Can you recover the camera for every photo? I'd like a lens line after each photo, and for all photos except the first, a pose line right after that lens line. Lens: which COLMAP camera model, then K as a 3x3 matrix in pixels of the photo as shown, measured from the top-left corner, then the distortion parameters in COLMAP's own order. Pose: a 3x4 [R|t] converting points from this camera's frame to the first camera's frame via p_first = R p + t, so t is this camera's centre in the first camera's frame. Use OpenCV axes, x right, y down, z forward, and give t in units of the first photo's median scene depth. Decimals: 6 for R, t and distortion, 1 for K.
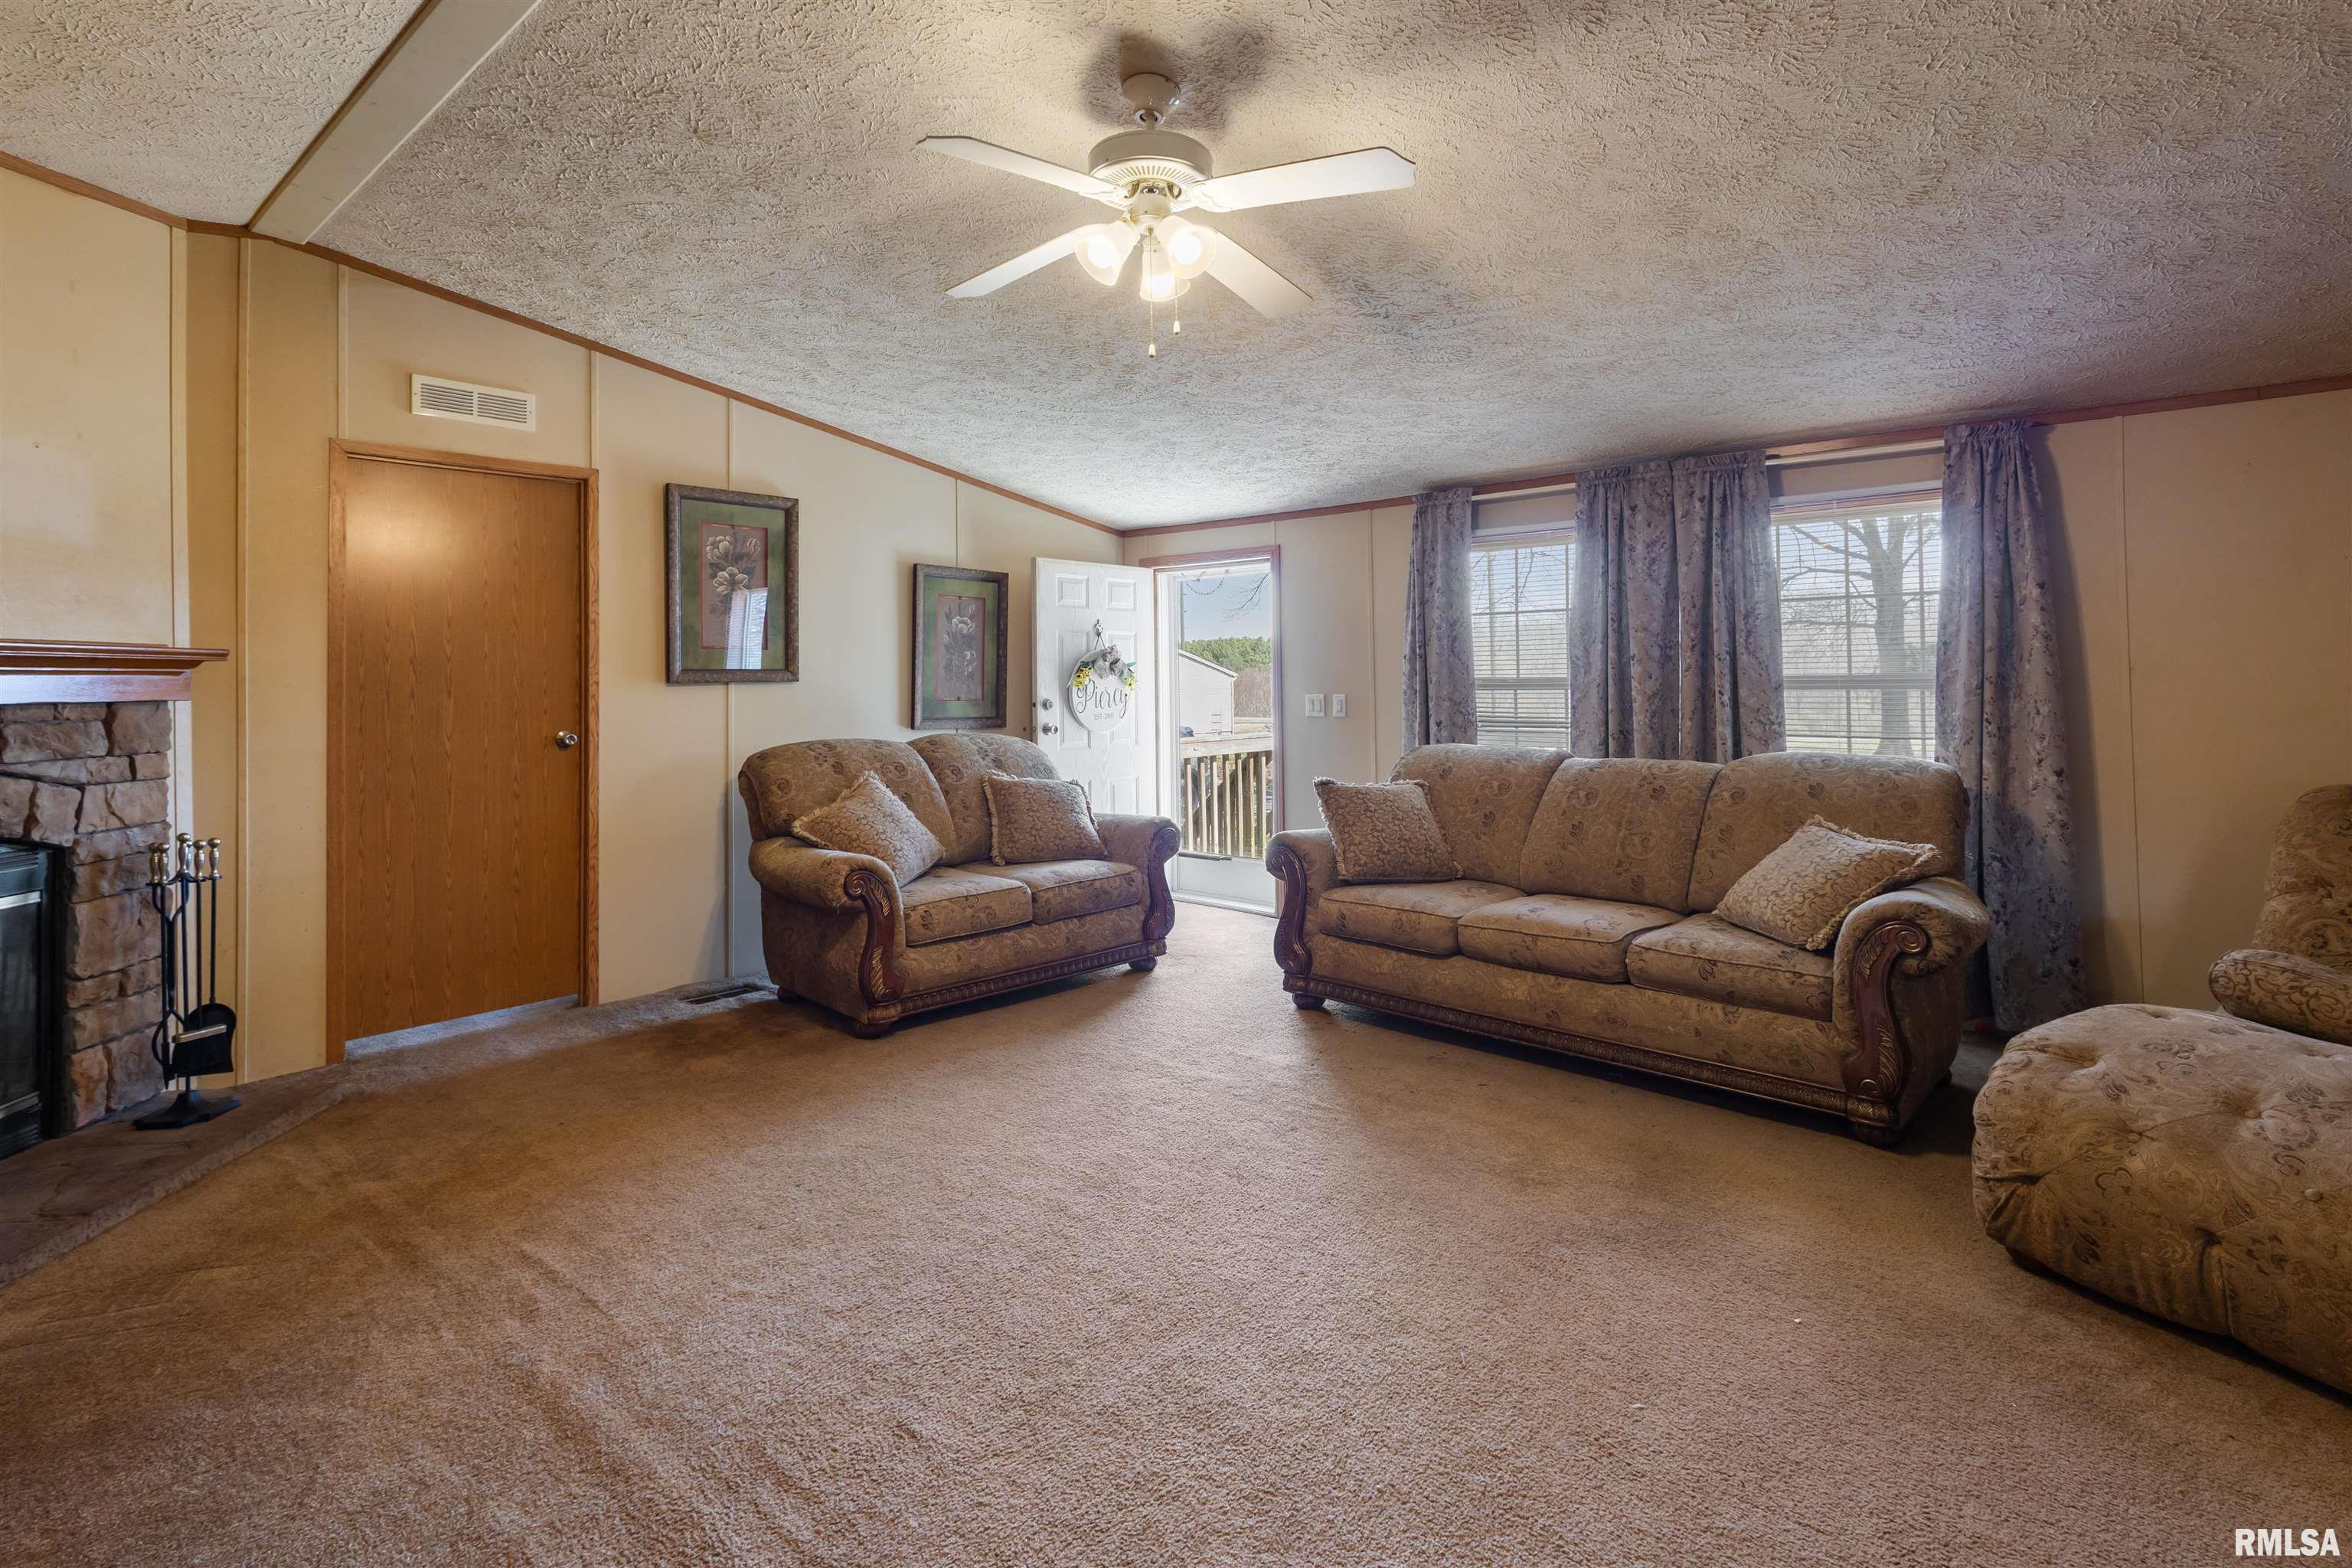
lens RADIAL K [[1109.1, 0, 1192.6], [0, 1109.1, 682.5], [0, 0, 1]] dist [0.008163, -0.000485]
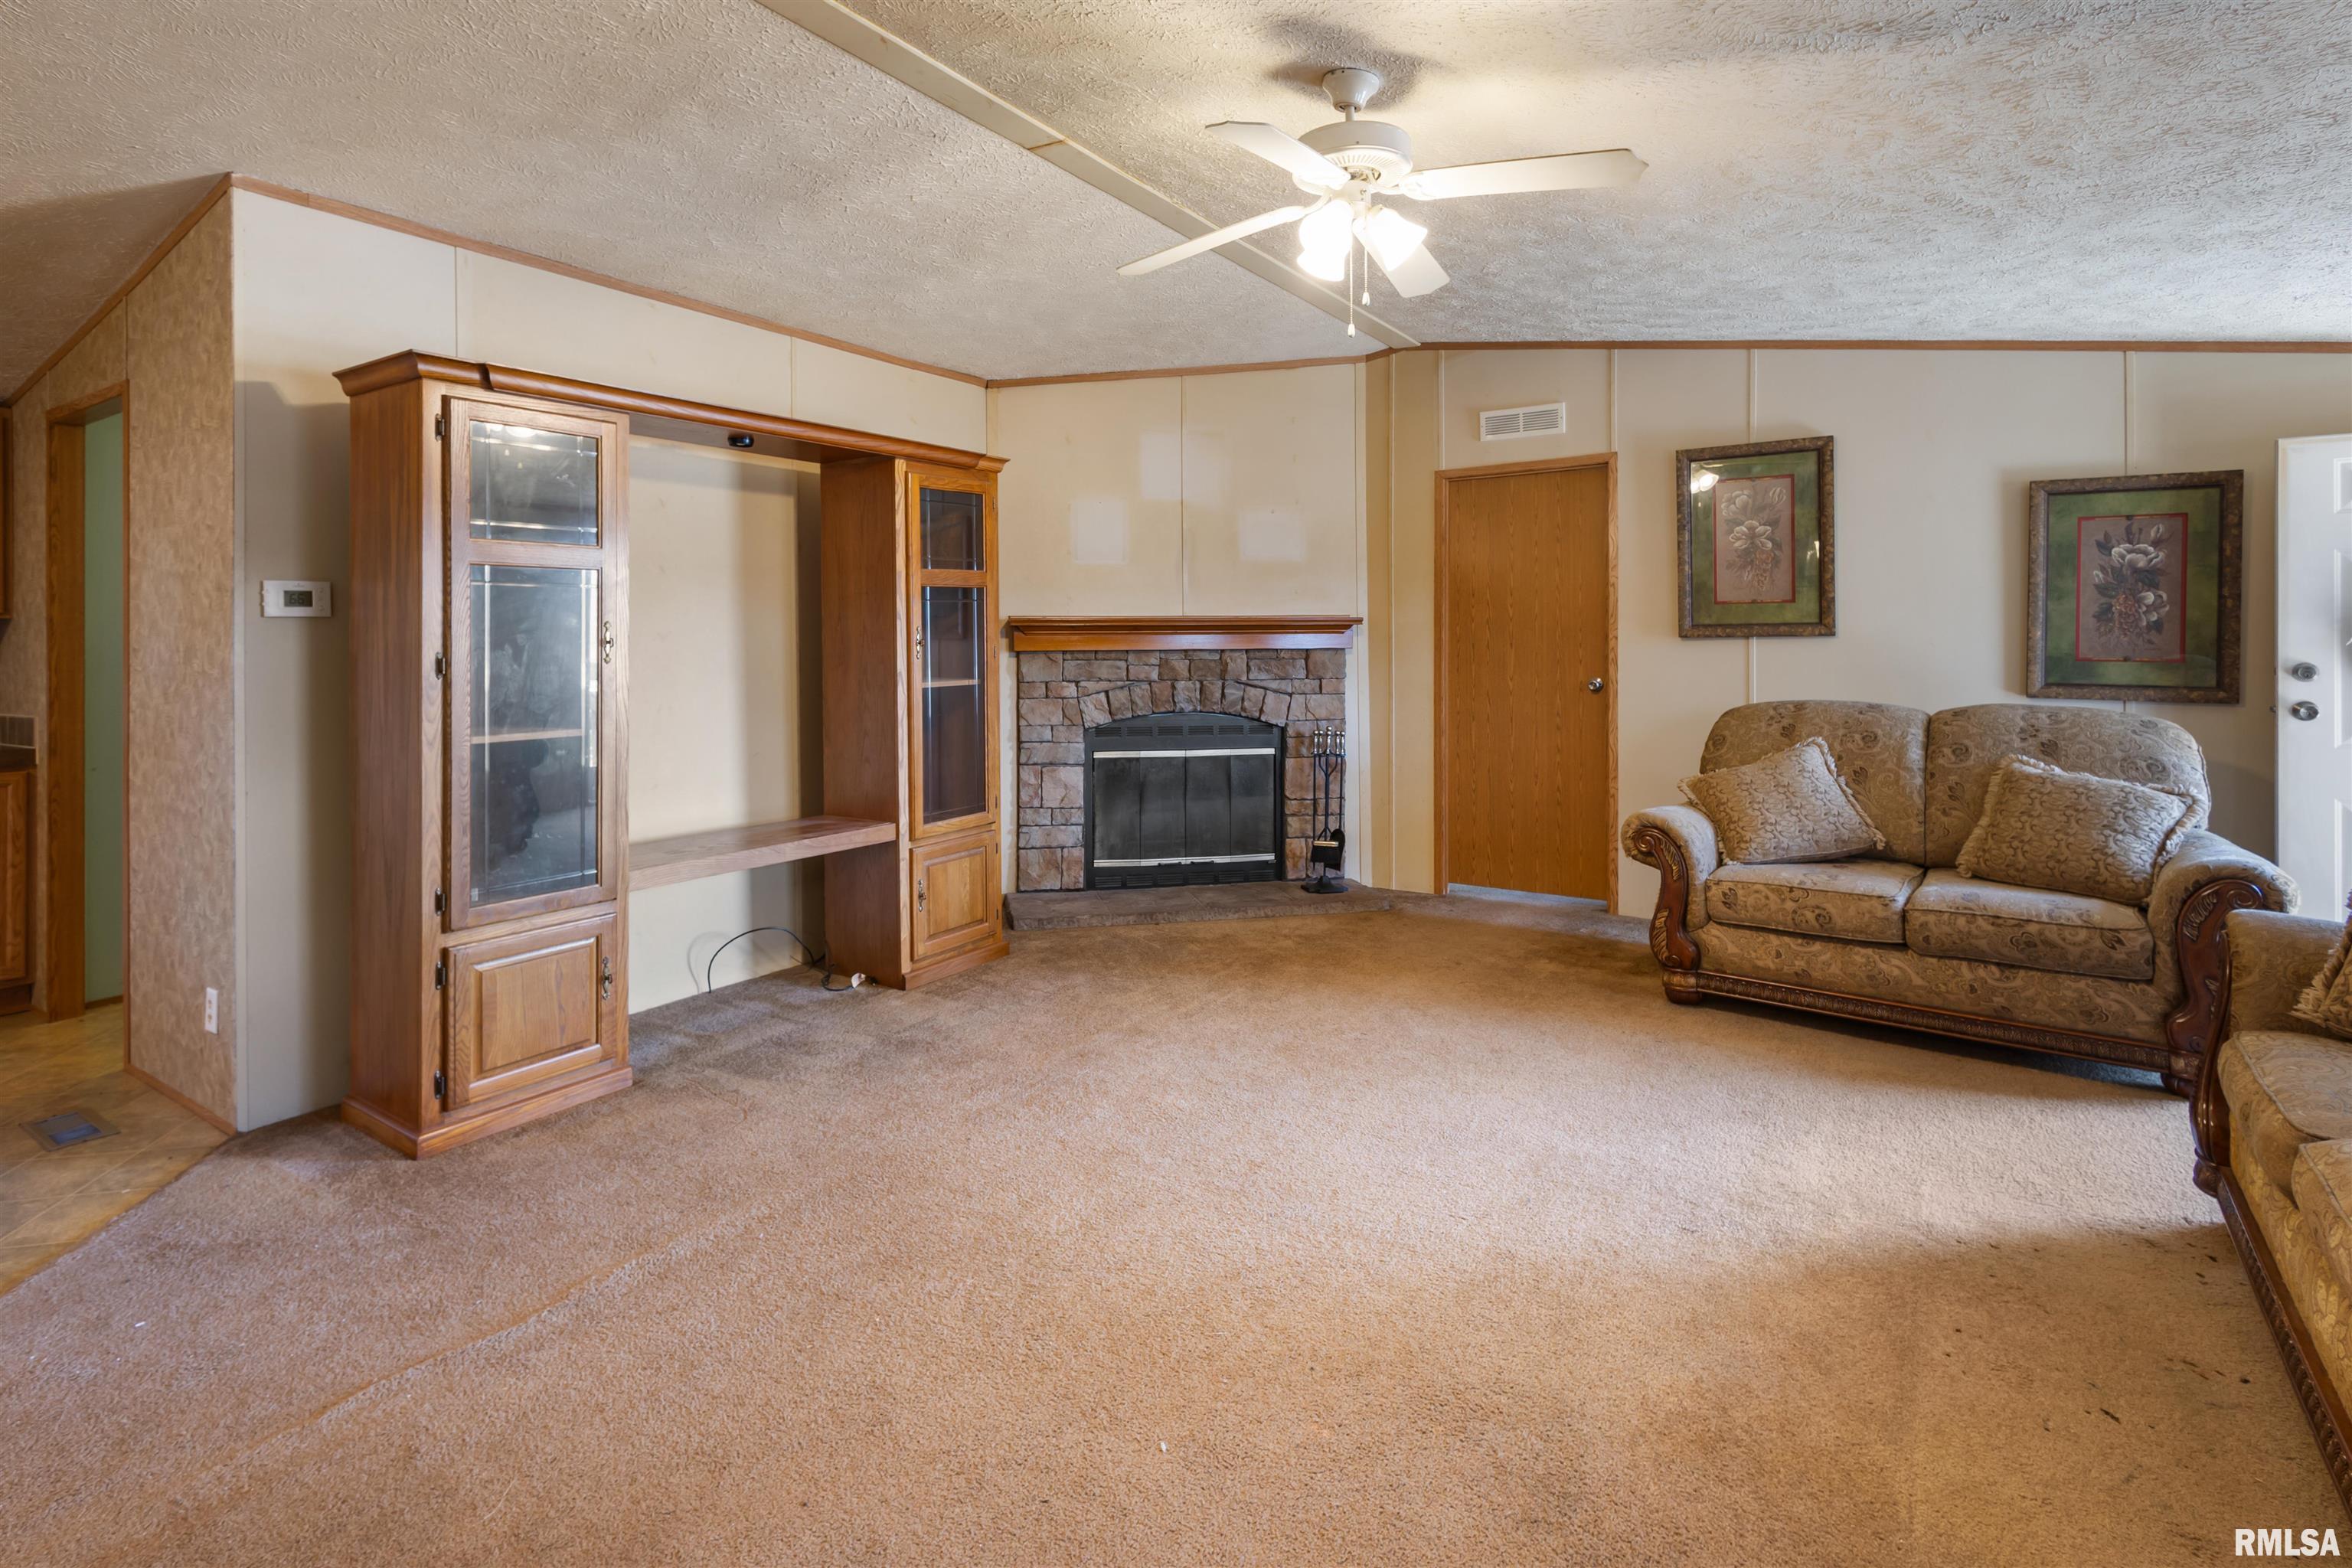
lens RADIAL K [[1109.1, 0, 1157.0], [0, 1109.1, 659.4], [0, 0, 1]] dist [0.008163, -0.000485]
pose [[0.144538, 0.023981, -0.989209, 0.510755], [0.004794, 0.999678, 0.024935, -0.007412], [0.989488, -0.008346, 0.144377, 0.344019]]
